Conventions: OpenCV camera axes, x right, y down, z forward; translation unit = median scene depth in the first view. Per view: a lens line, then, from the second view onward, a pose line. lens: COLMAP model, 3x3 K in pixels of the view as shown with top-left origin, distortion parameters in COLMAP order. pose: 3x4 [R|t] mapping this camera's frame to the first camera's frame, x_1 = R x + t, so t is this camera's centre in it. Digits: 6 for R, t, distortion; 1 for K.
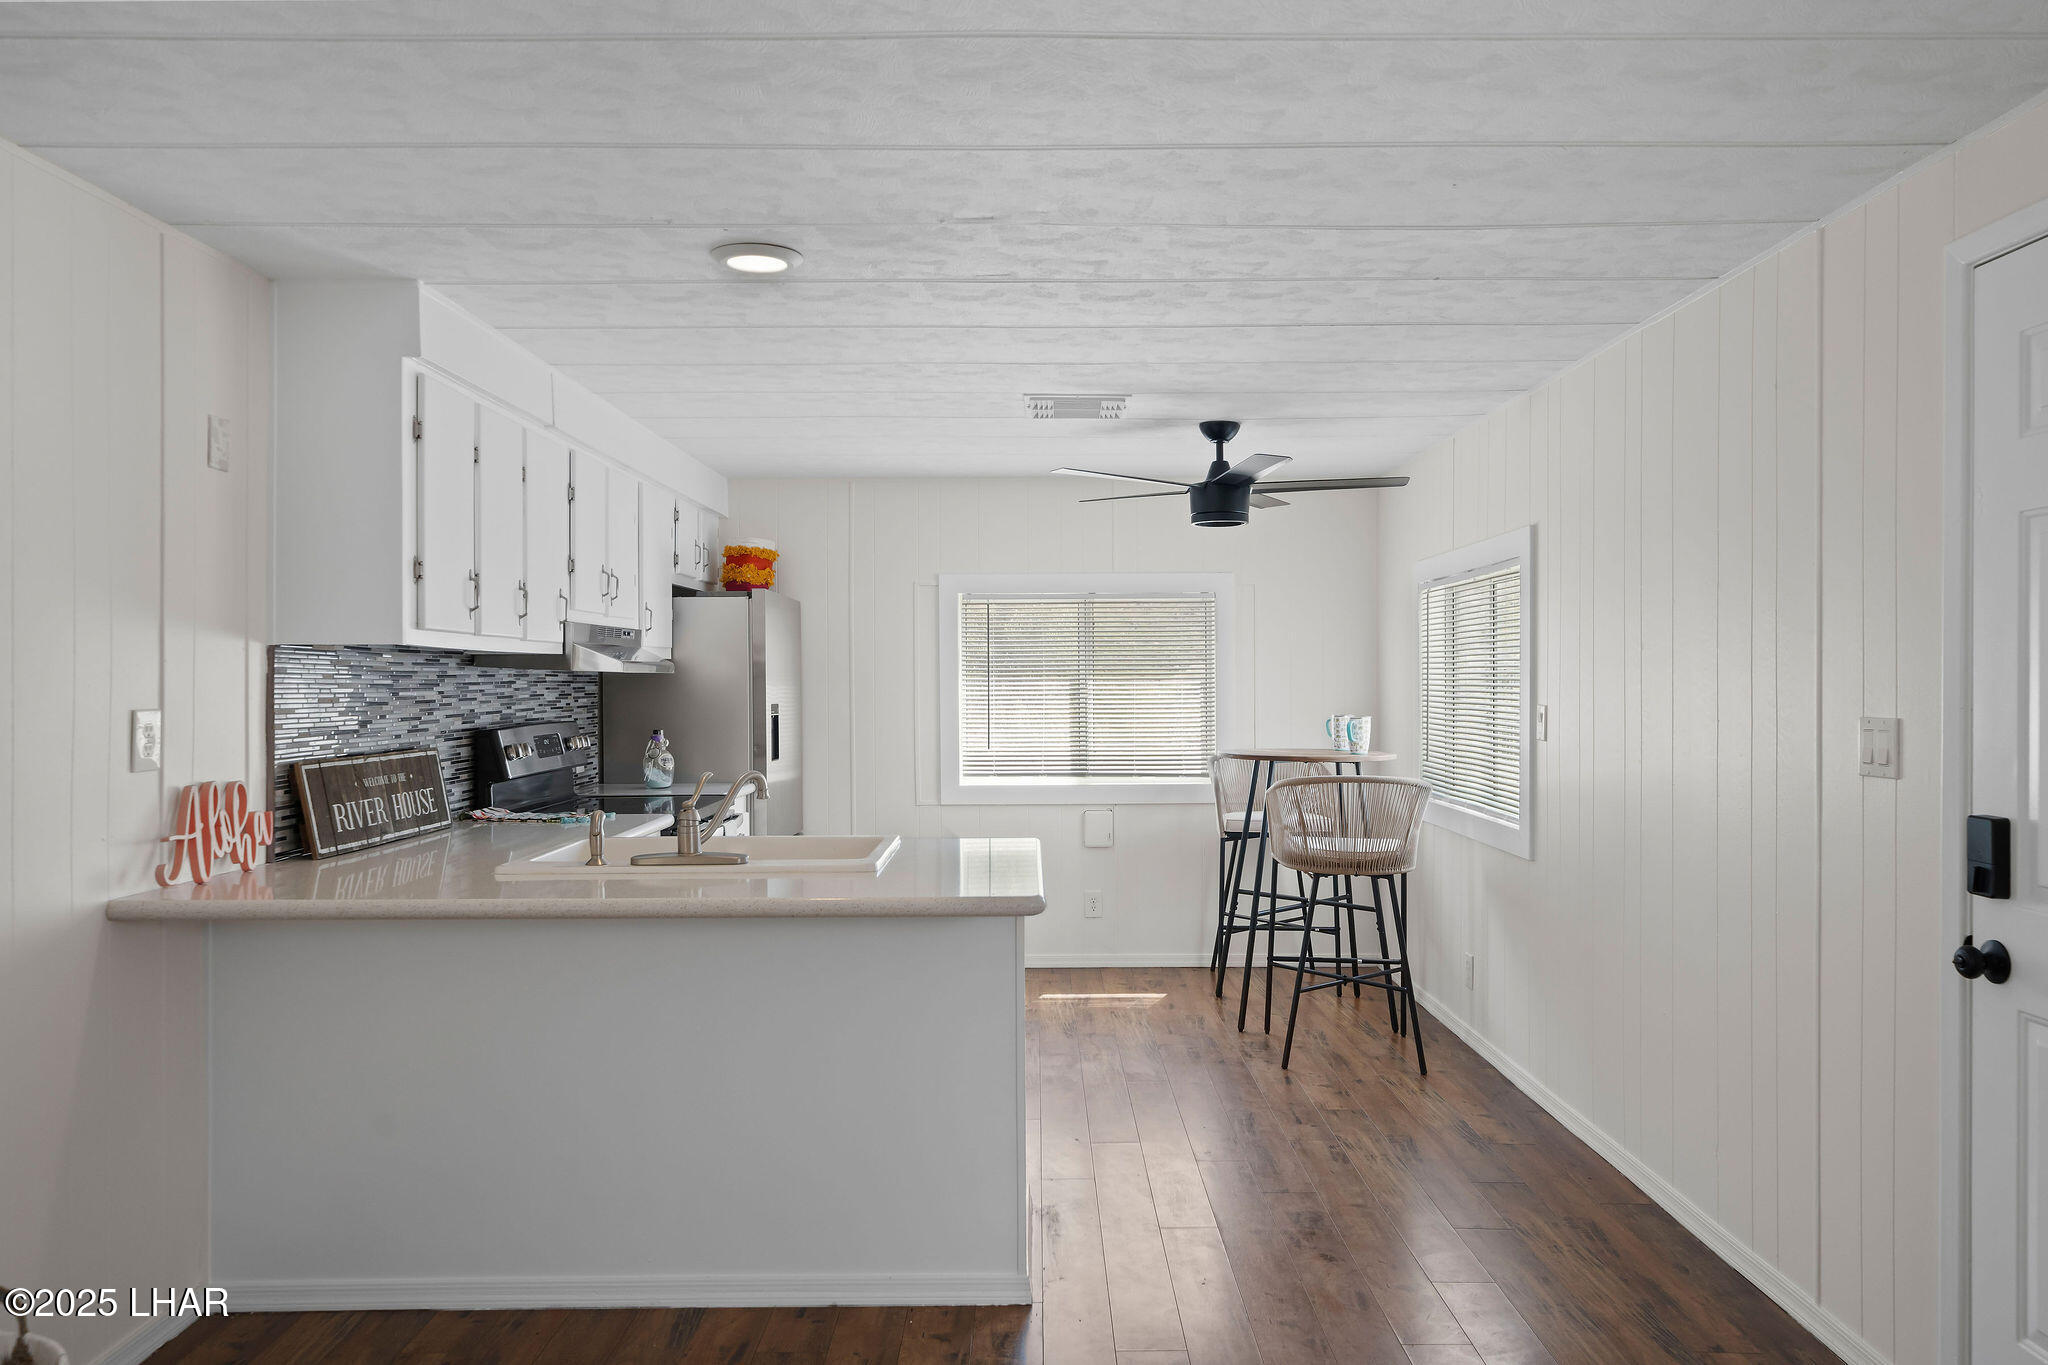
lens RADIAL K [[1364.7, 0, 1026.5], [0, 1364.7, 700.6], [0, 0, 1]] dist [0.002444, -0.001053]
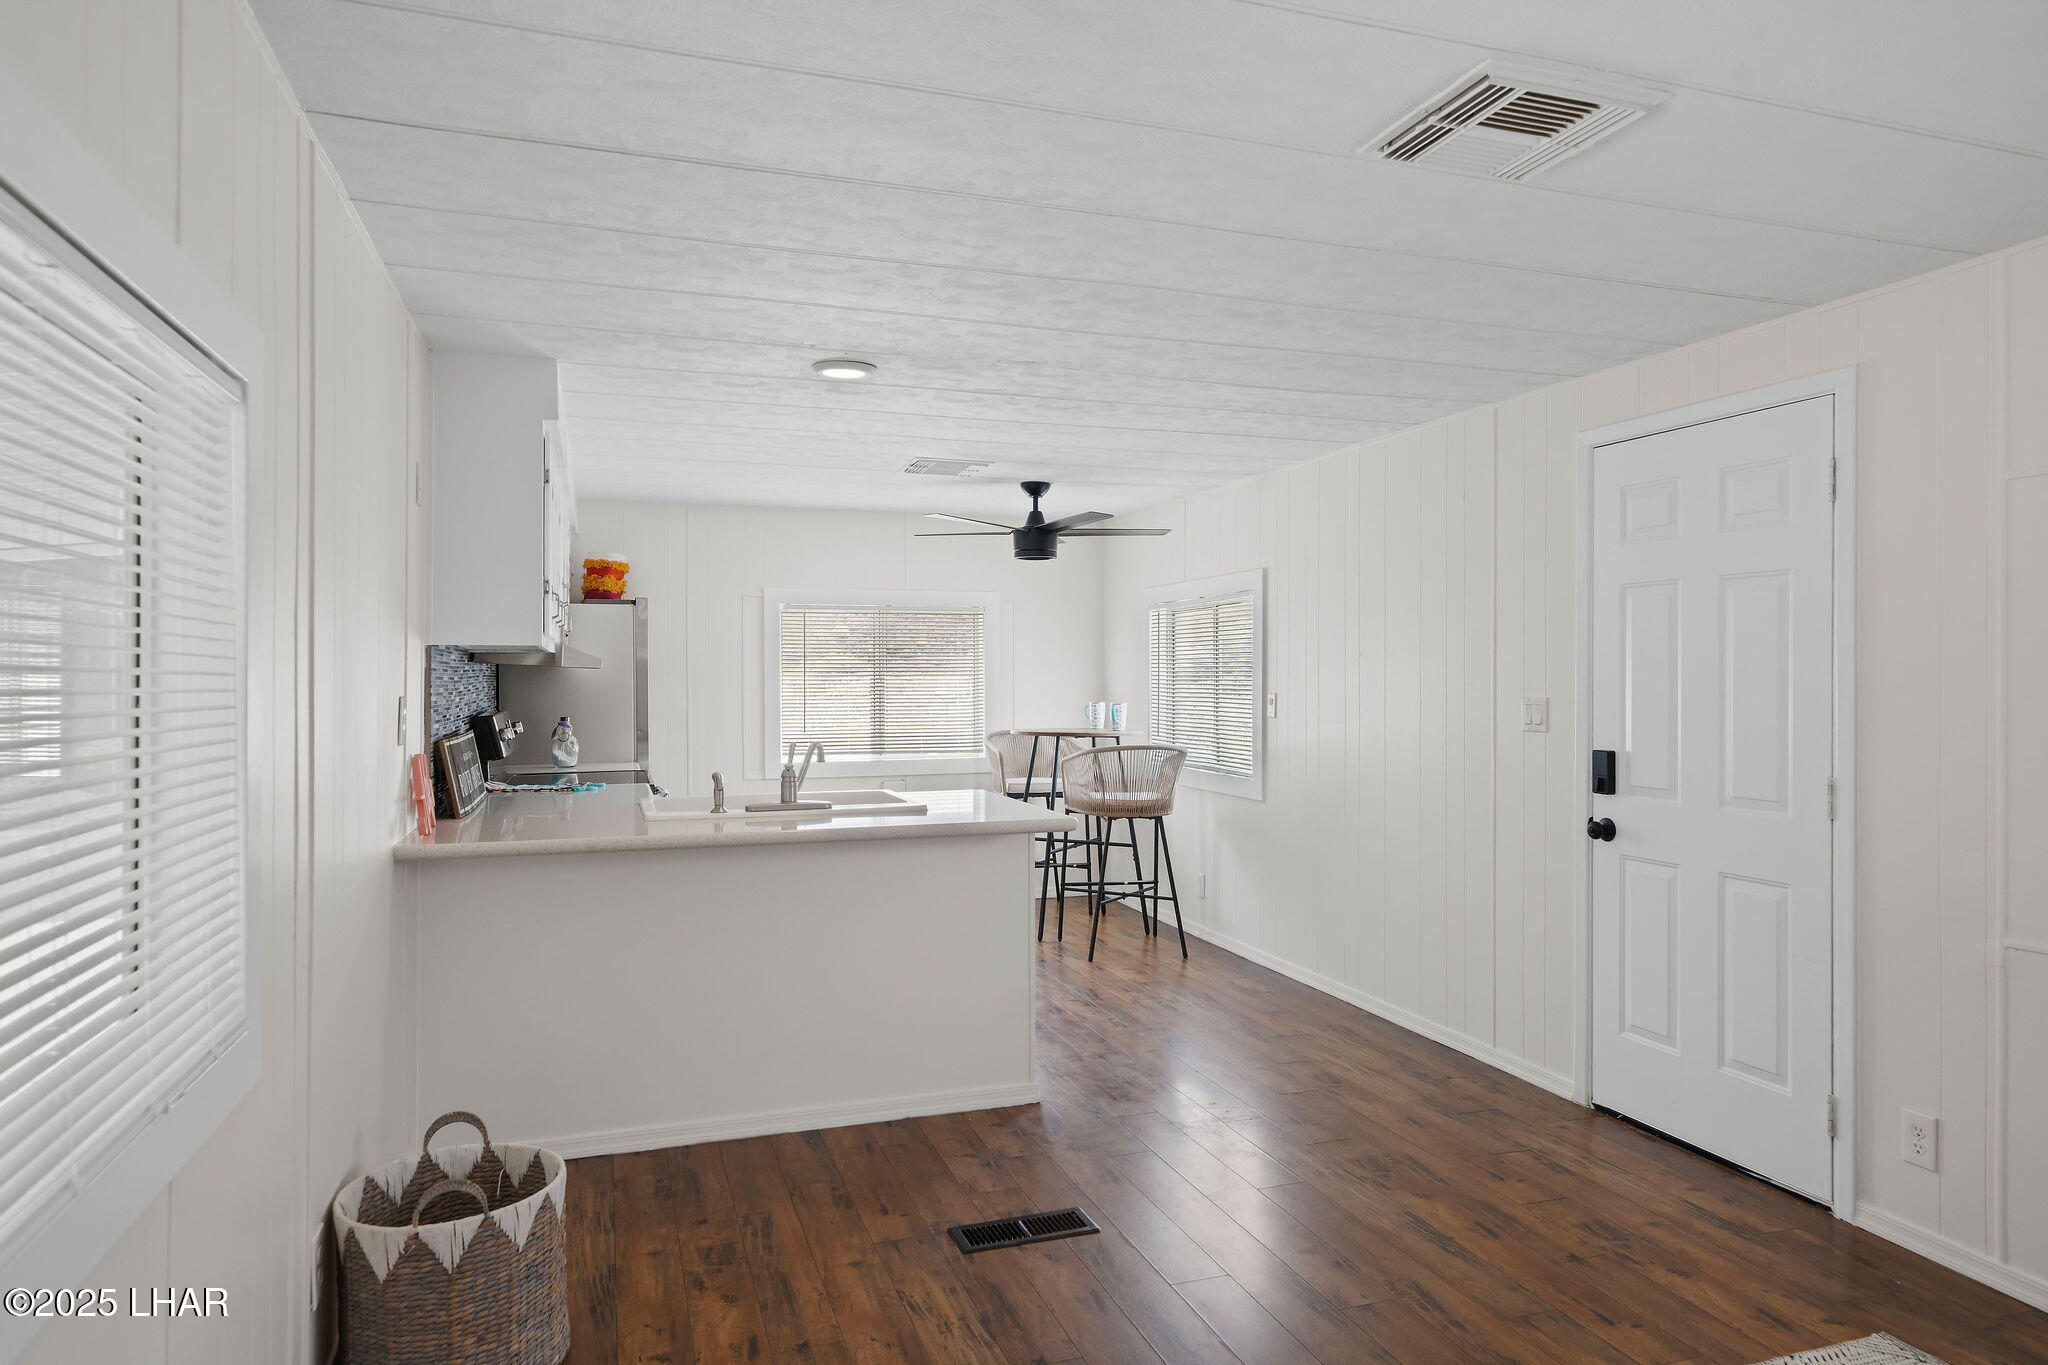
lens RADIAL K [[1260.9, 0, 1026.9], [0, 1260.9, 693.1], [0, 0, 1]] dist [0.004179, 0.000475]
pose [[0.947365, -0.002498, 0.320146, -0.279584], [0.003211, 0.999993, -0.001702, 0.004323], [-0.320139, 0.002640, 0.947367, -0.174381]]
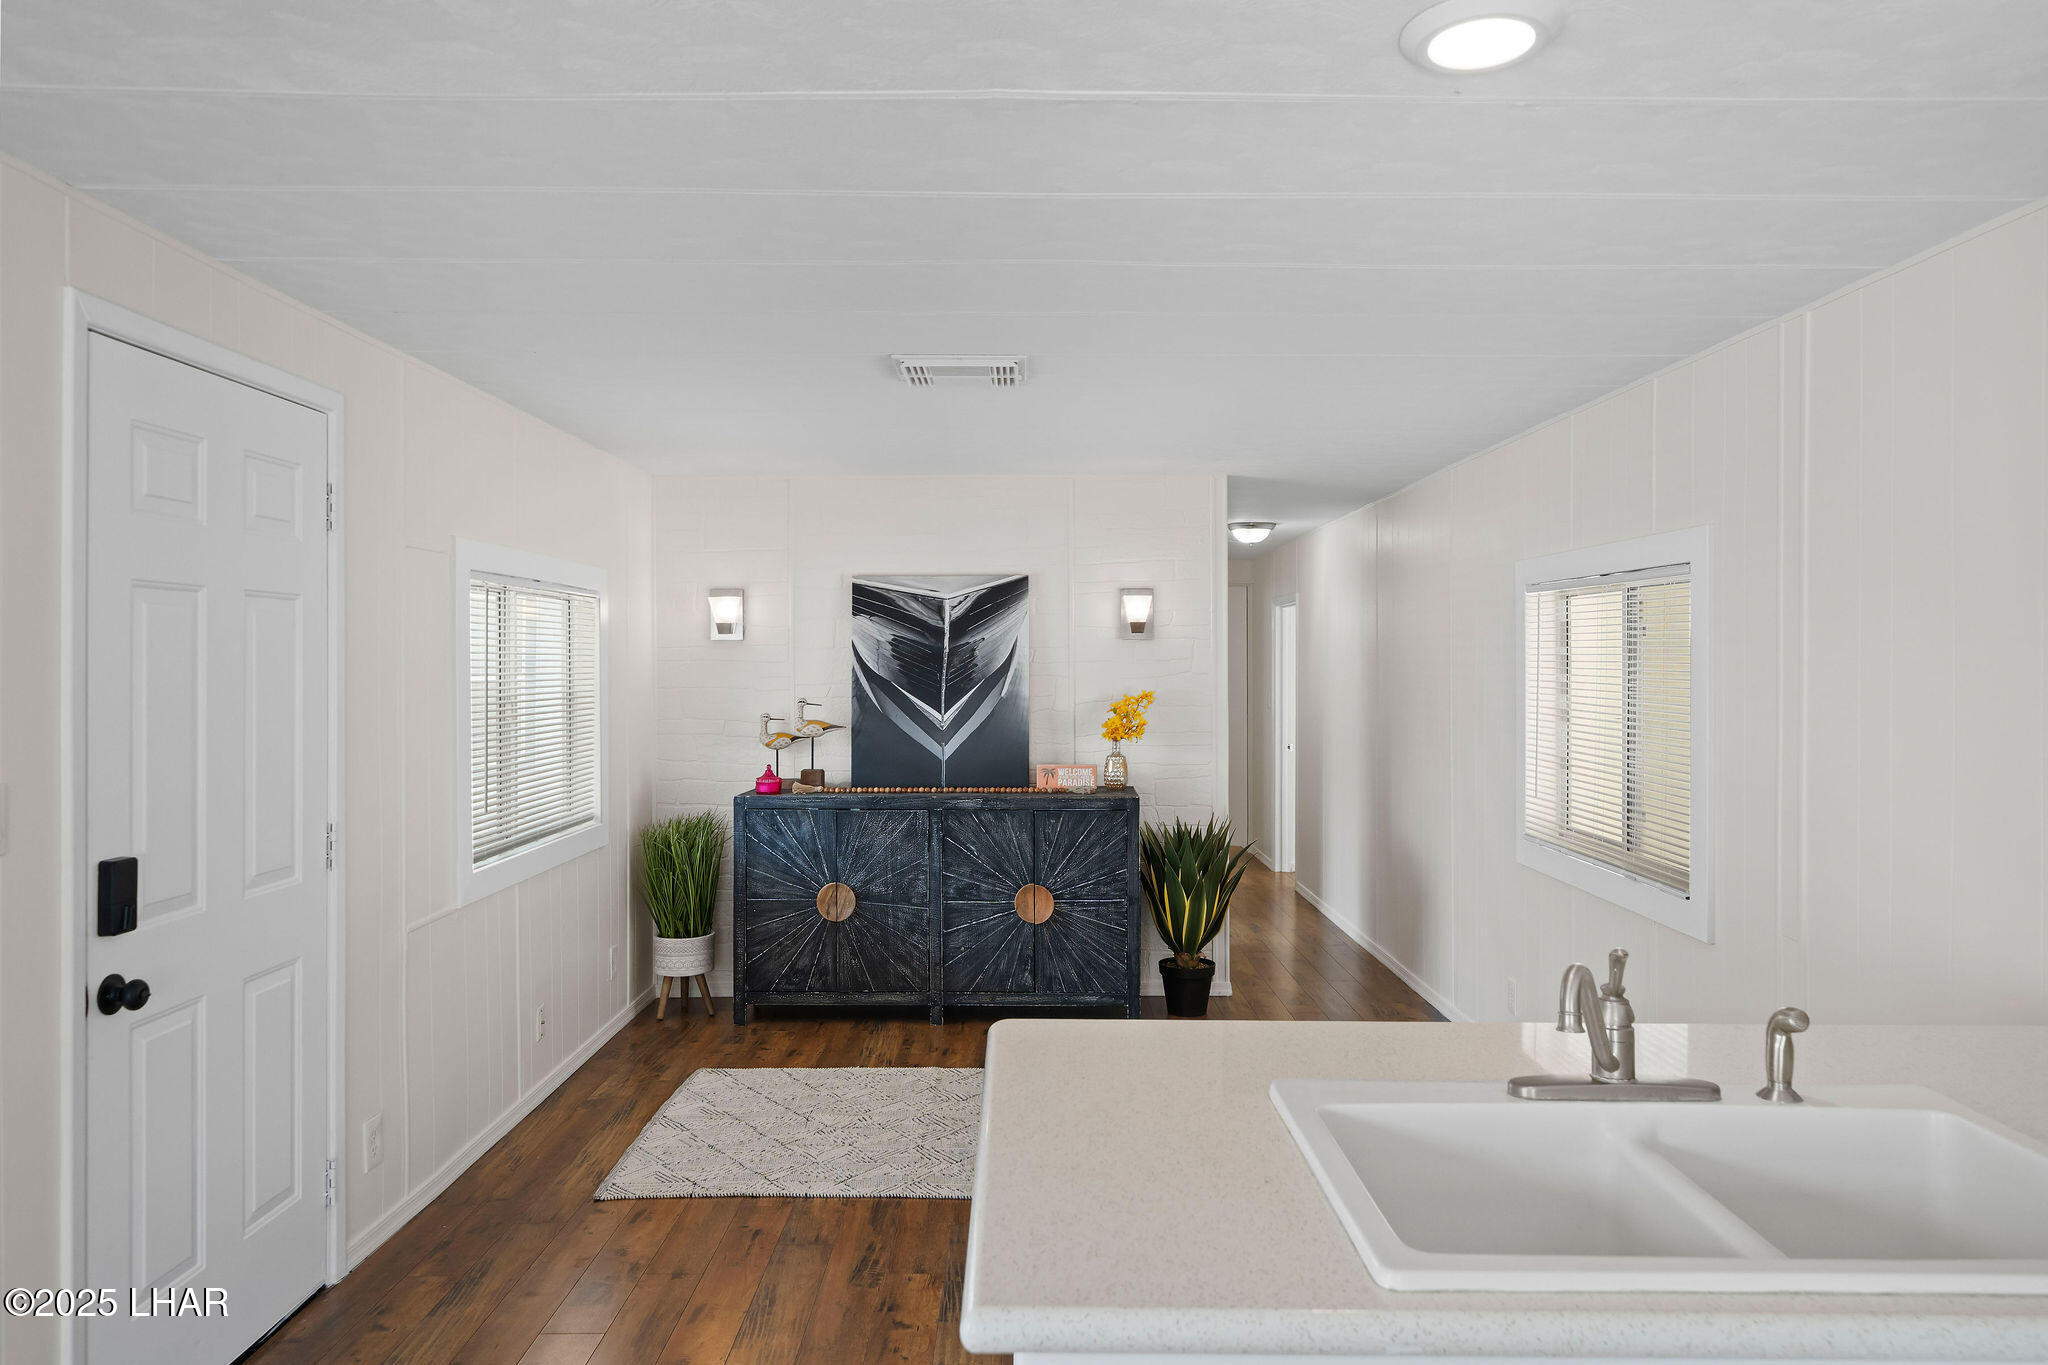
lens RADIAL K [[1364.7, 0, 1026.5], [0, 1364.7, 700.6], [0, 0, 1]] dist [0.002444, -0.001053]
pose [[-0.999964, -0.006546, -0.005428, -0.000923], [-0.006741, 0.999304, 0.036687, -0.040954], [0.005184, 0.036722, -0.999312, 1.018052]]
